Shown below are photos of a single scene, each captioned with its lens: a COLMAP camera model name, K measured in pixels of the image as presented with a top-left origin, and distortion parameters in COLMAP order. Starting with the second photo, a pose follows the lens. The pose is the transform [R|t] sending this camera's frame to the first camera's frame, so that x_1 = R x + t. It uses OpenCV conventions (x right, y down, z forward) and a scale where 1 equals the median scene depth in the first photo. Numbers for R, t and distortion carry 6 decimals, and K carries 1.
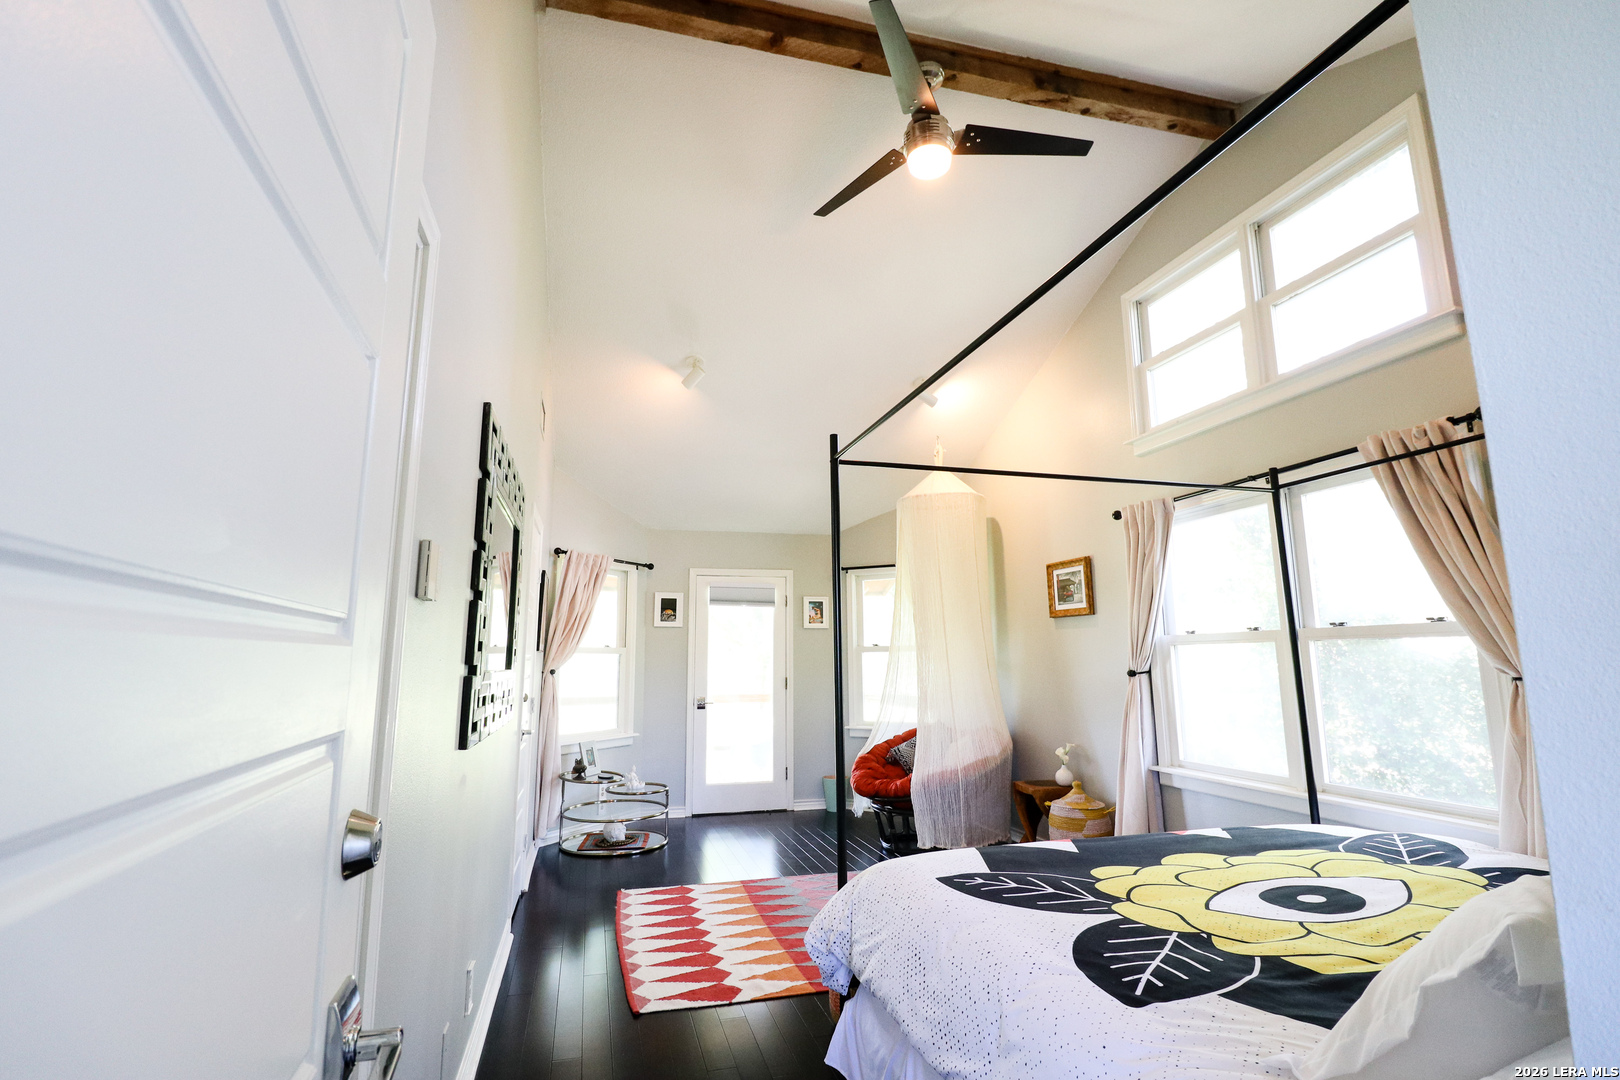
lens RADIAL K [[754.0, 0, 813.5], [0, 754.0, 535.0], [0, 0, 1]] dist [-0.013132, -0.001393]
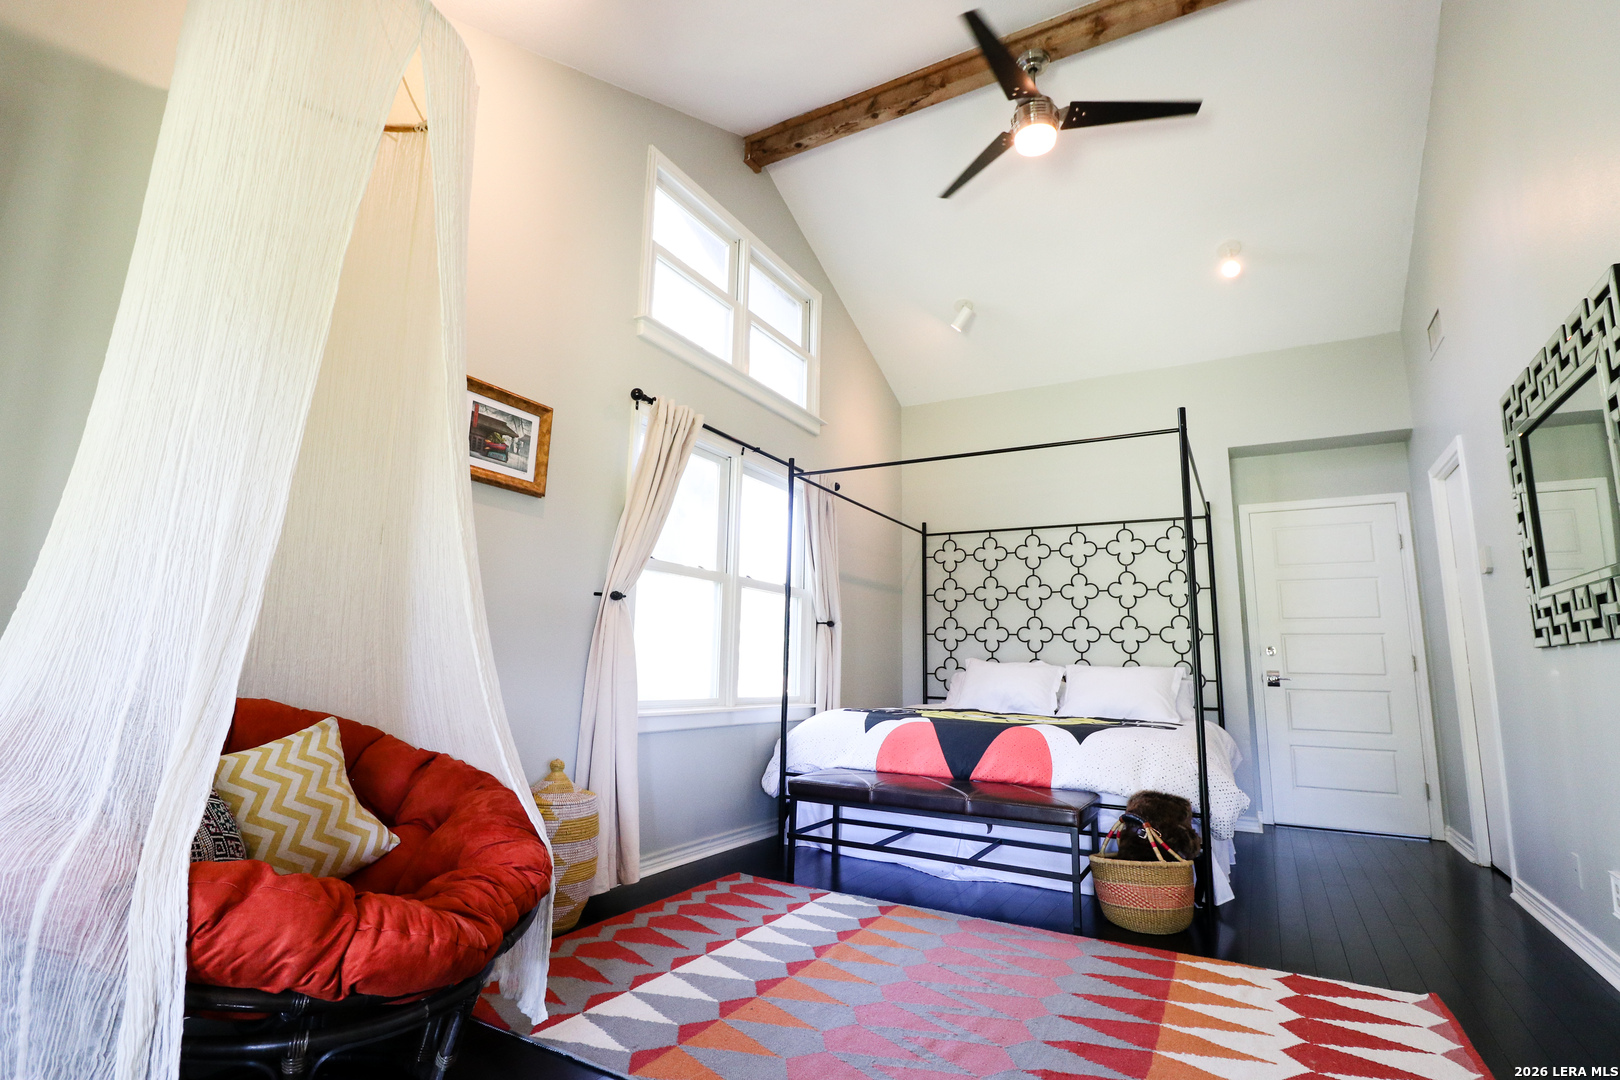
lens RADIAL K [[754.0, 0, 813.5], [0, 754.0, 535.0], [0, 0, 1]] dist [-0.013132, -0.001393]
pose [[-0.689322, 0.119419, 0.714545, -0.313023], [-0.134473, 0.948089, -0.288175, 0.380507], [-0.711866, -0.294732, -0.637480, 1.631036]]
